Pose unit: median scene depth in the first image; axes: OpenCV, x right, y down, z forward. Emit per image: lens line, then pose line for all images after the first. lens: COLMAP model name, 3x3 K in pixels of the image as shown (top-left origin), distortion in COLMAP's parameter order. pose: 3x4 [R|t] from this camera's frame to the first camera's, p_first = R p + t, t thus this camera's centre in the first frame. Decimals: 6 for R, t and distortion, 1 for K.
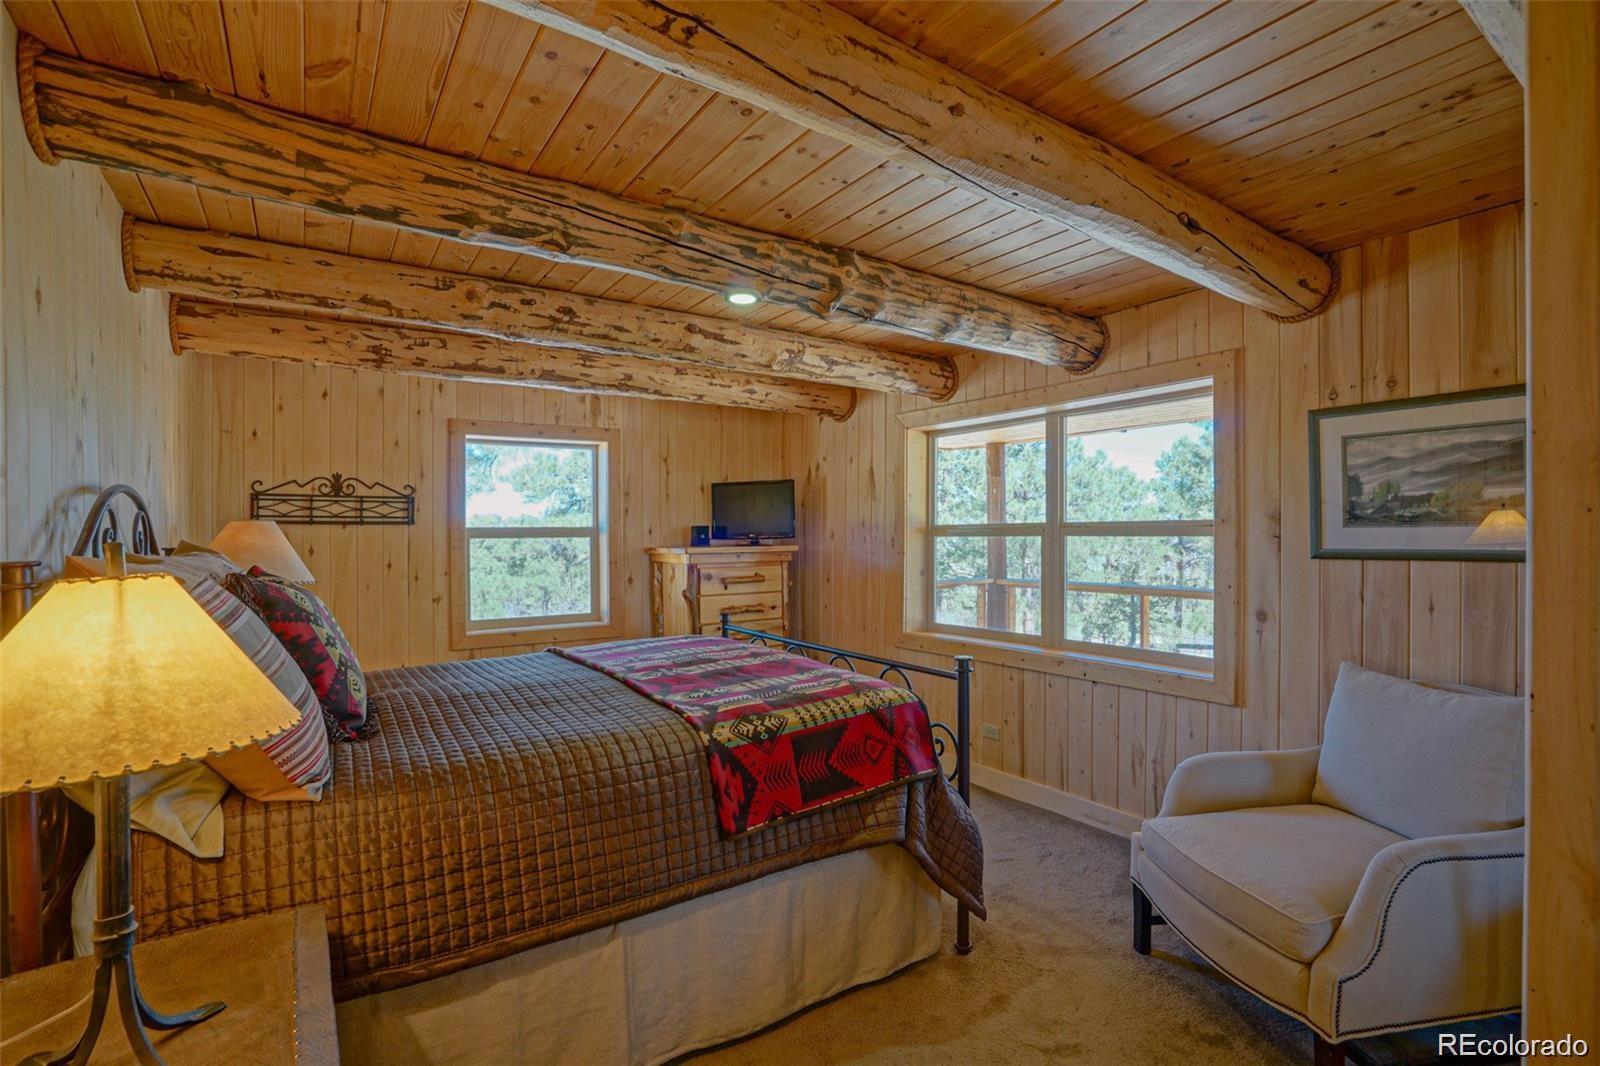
lens RADIAL K [[736.3, 0, 800.0], [0, 736.3, 533.0], [0, 0, 1]] dist [-0.000087, 0.000005]
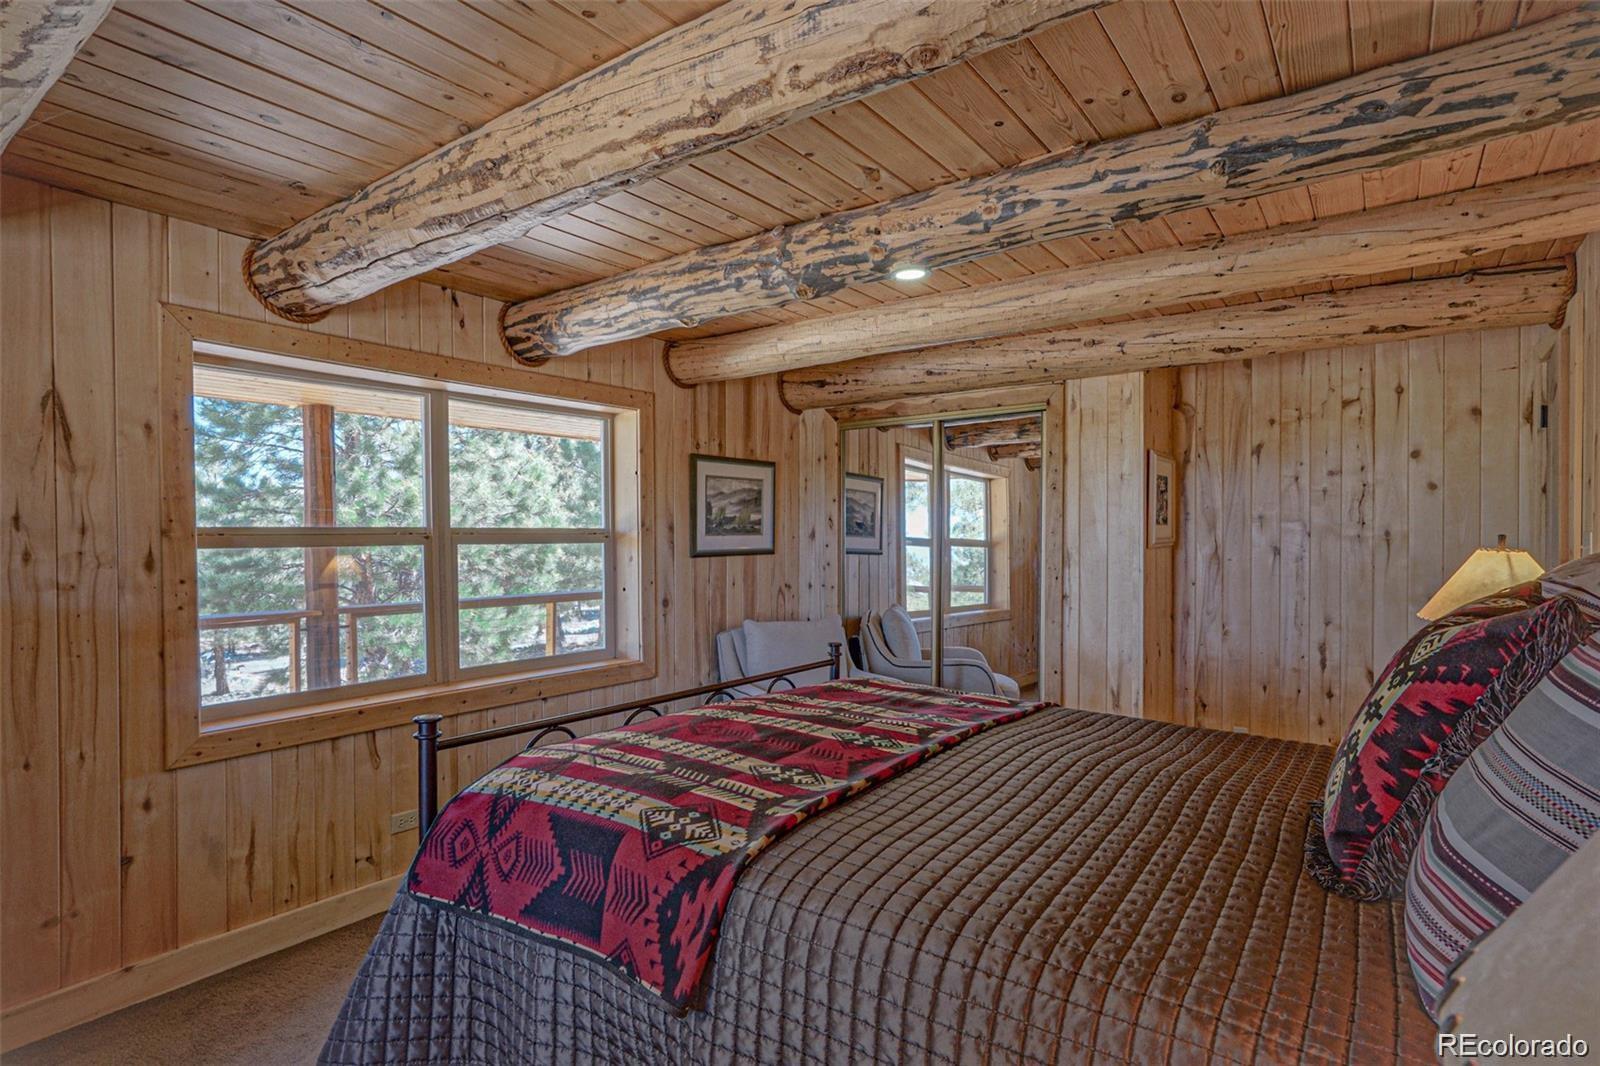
lens RADIAL K [[830.9, 0, 800.0], [0, 830.9, 533.0], [0, 0, 1]] dist [-0.055418, 0.024523]
pose [[-0.308502, 0.012382, 0.951143, -0.909170], [0.008956, 0.999909, -0.010112, 0.005784], [-0.951182, 0.005399, -0.308585, 1.309486]]
